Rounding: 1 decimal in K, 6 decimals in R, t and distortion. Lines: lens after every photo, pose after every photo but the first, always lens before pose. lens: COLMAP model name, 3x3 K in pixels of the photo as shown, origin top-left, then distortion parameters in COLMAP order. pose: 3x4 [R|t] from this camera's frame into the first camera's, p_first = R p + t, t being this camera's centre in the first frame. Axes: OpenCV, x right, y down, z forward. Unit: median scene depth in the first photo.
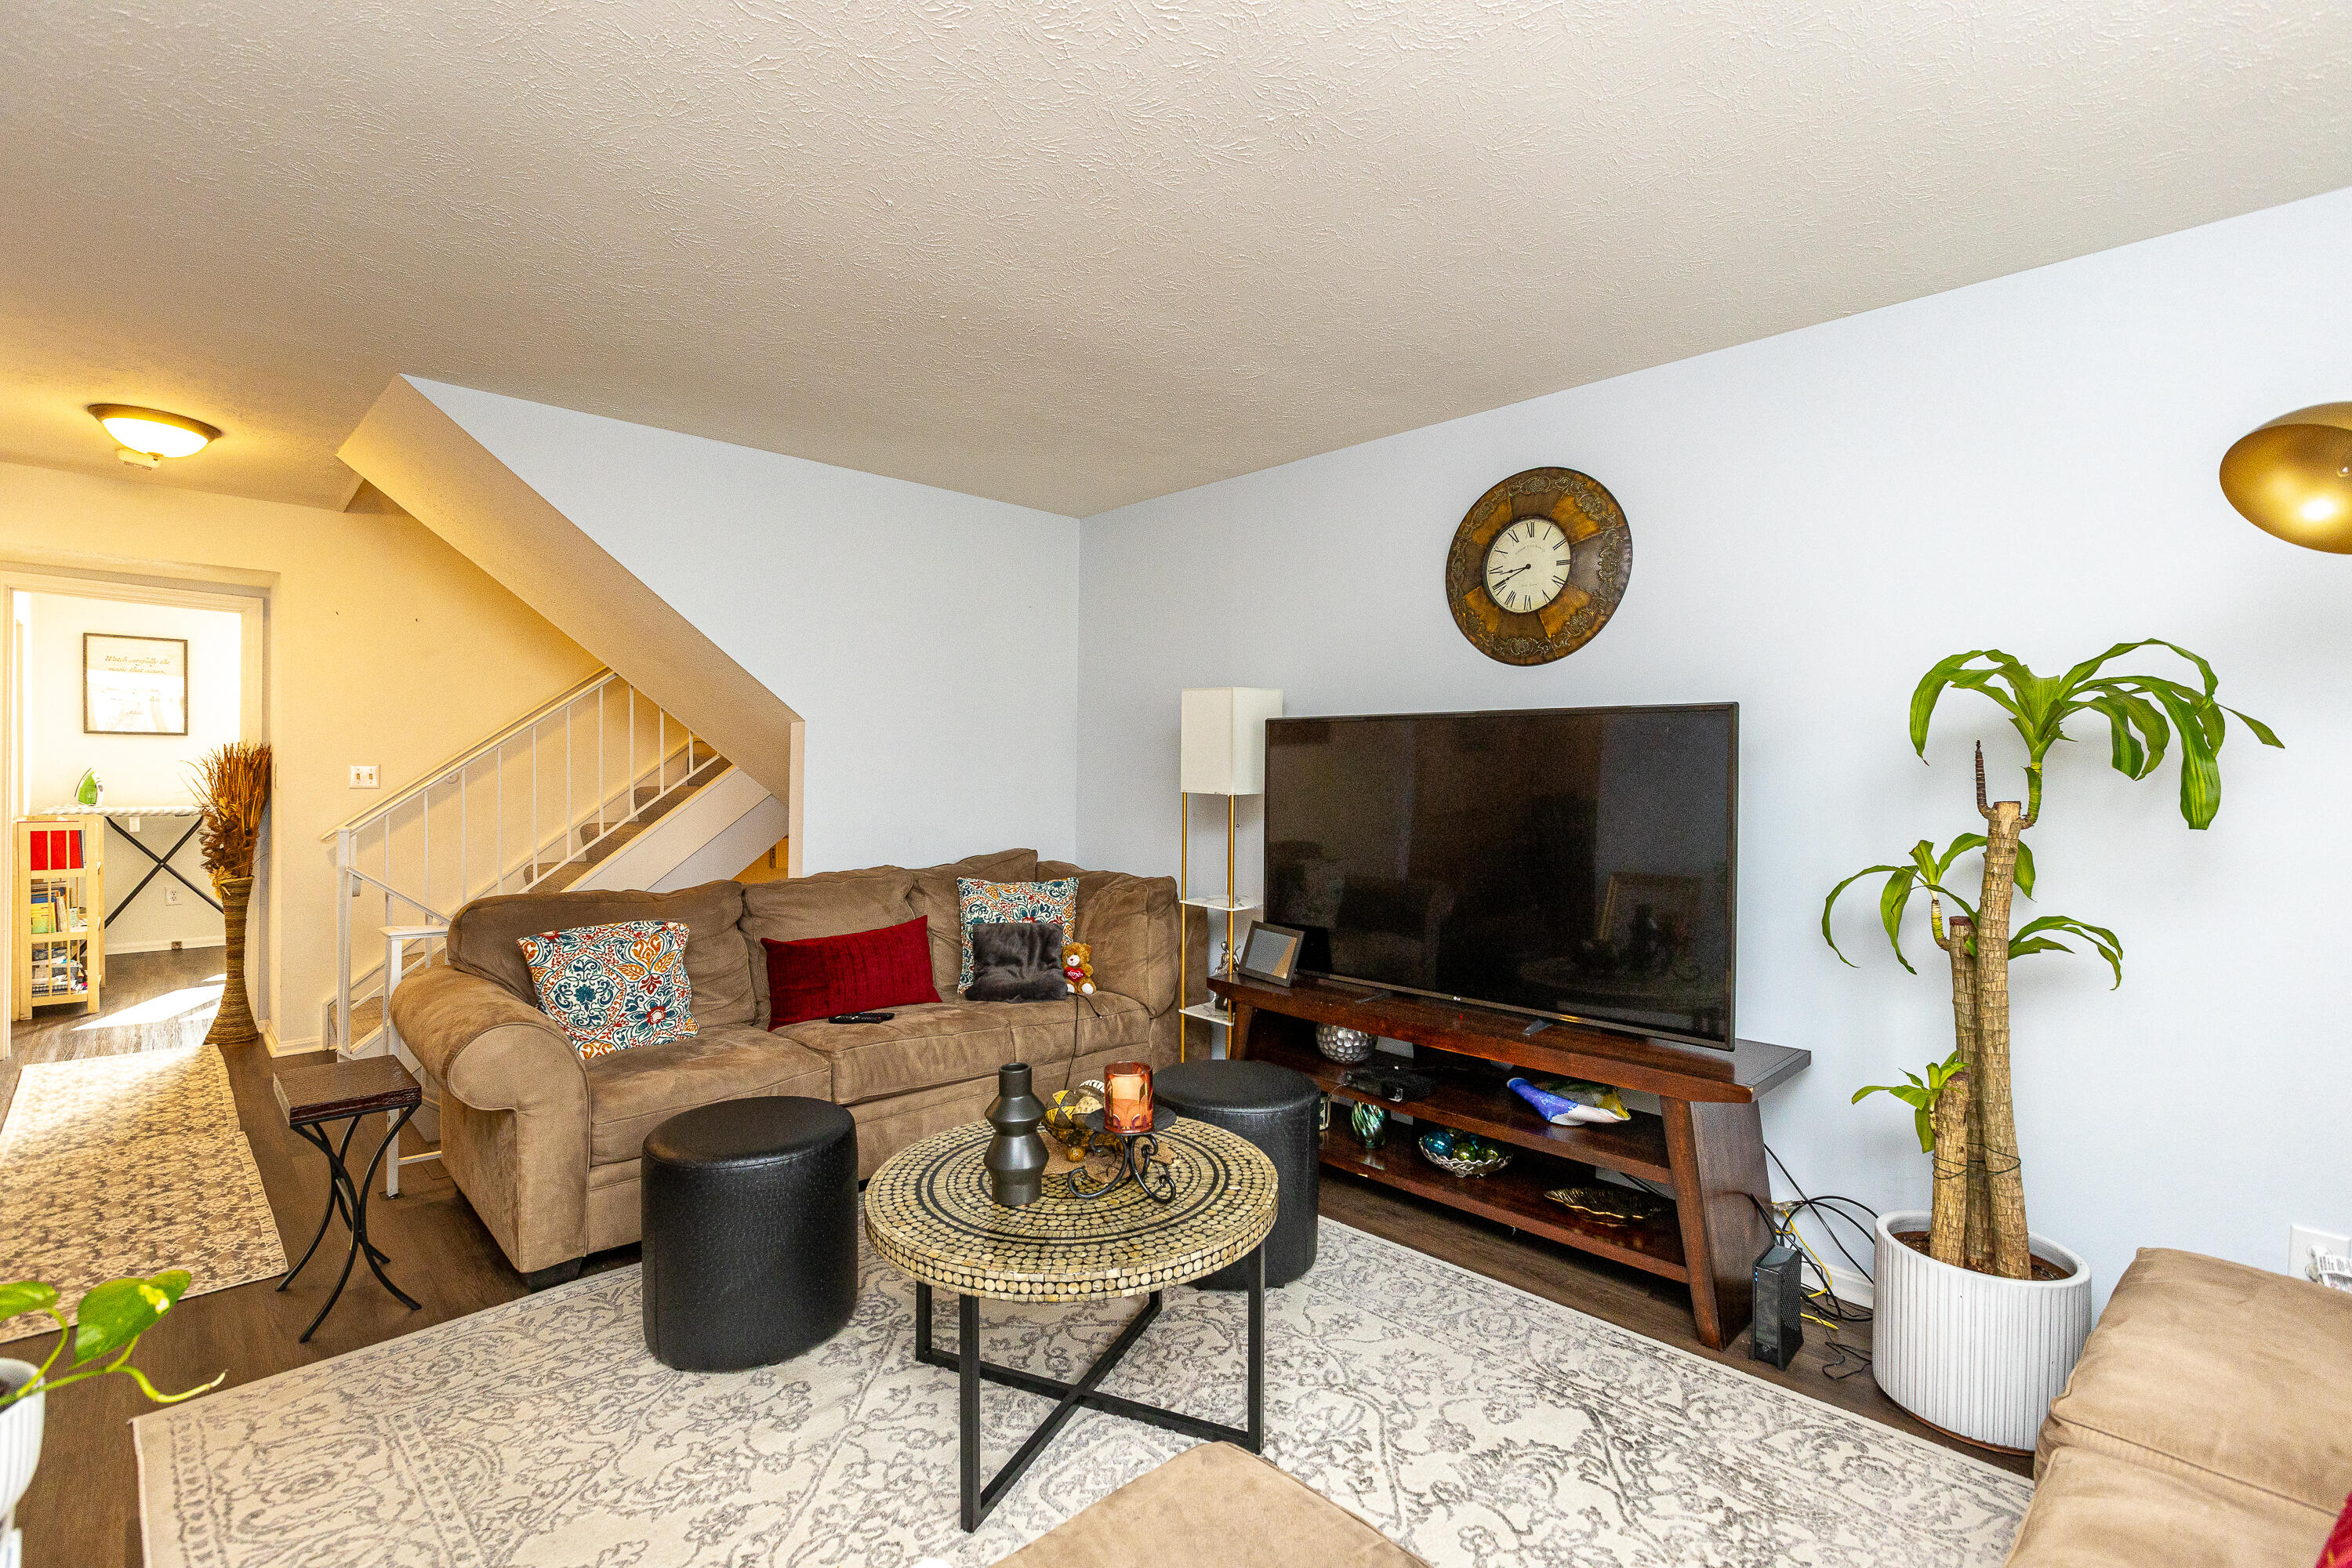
lens RADIAL K [[1073.4, 0, 1185.6], [0, 1073.4, 775.1], [0, 0, 1]] dist [0.002630, 0.000232]
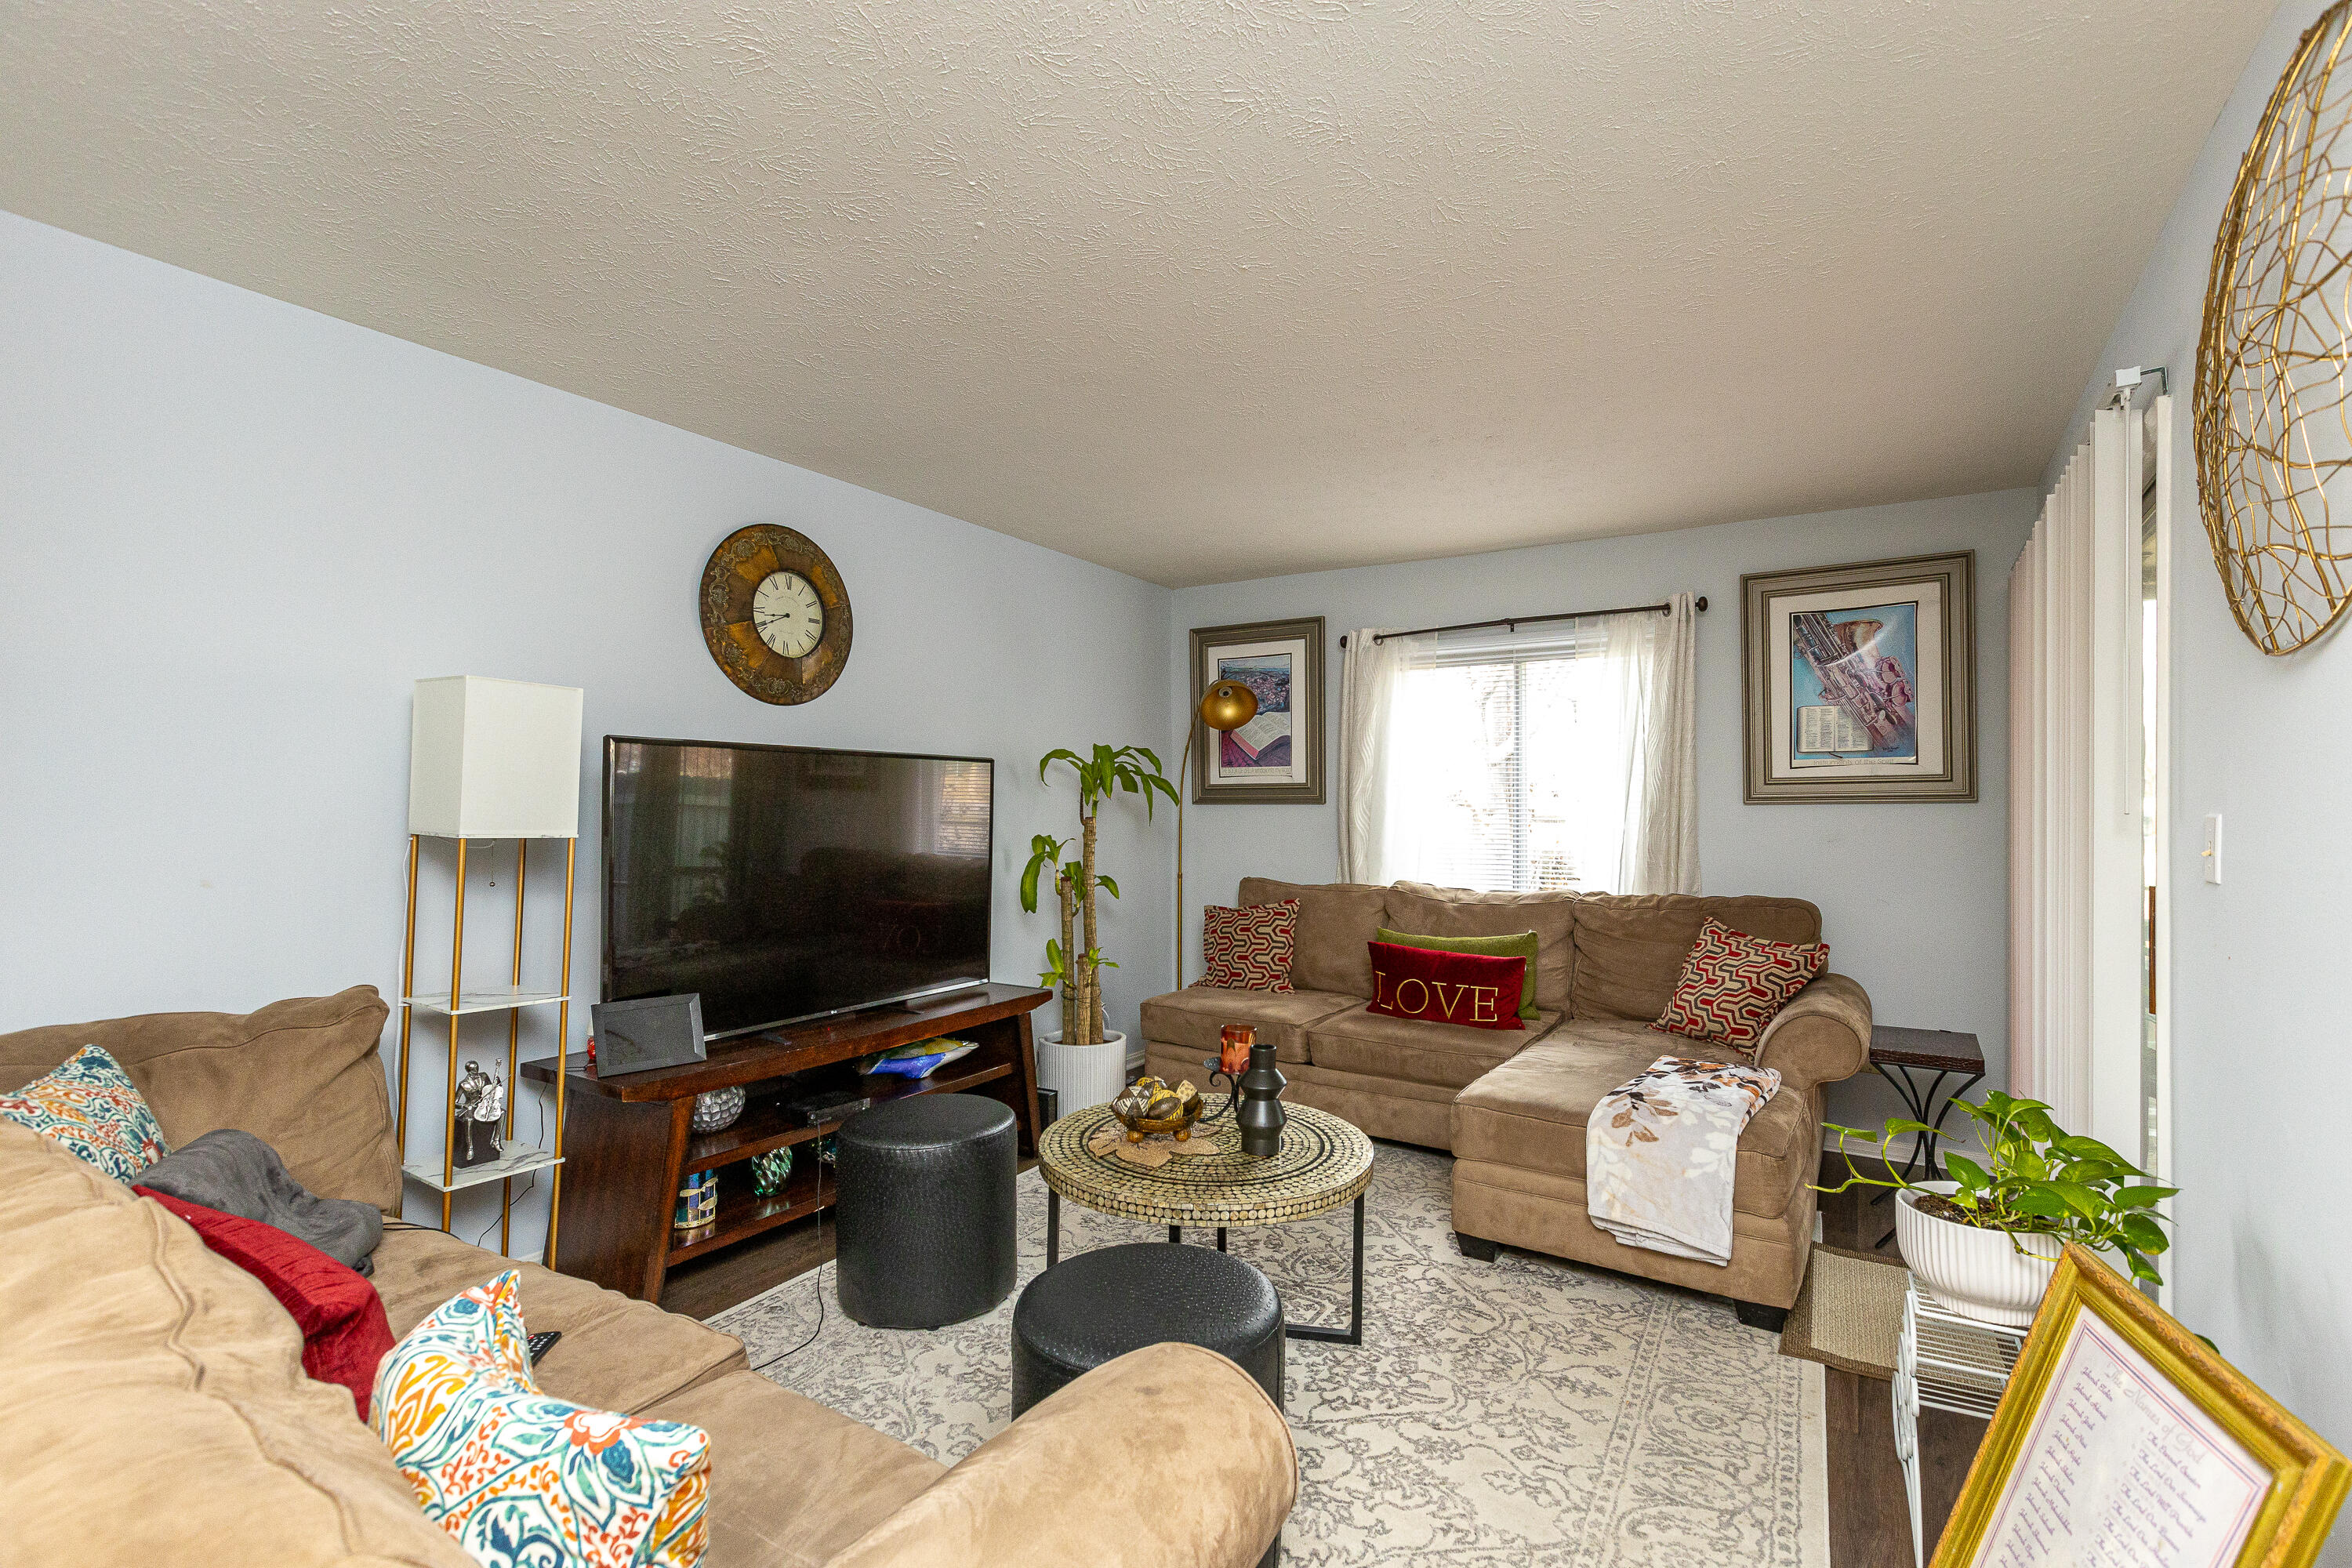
lens RADIAL K [[1073.4, 0, 1182.6], [0, 1073.4, 791.0], [0, 0, 1]] dist [0.002630, 0.000232]
pose [[-0.241465, -0.002724, 0.970406, -0.836266], [-0.006028, 0.999981, 0.001307, -0.018226], [-0.970391, -0.005534, -0.241477, 0.861749]]
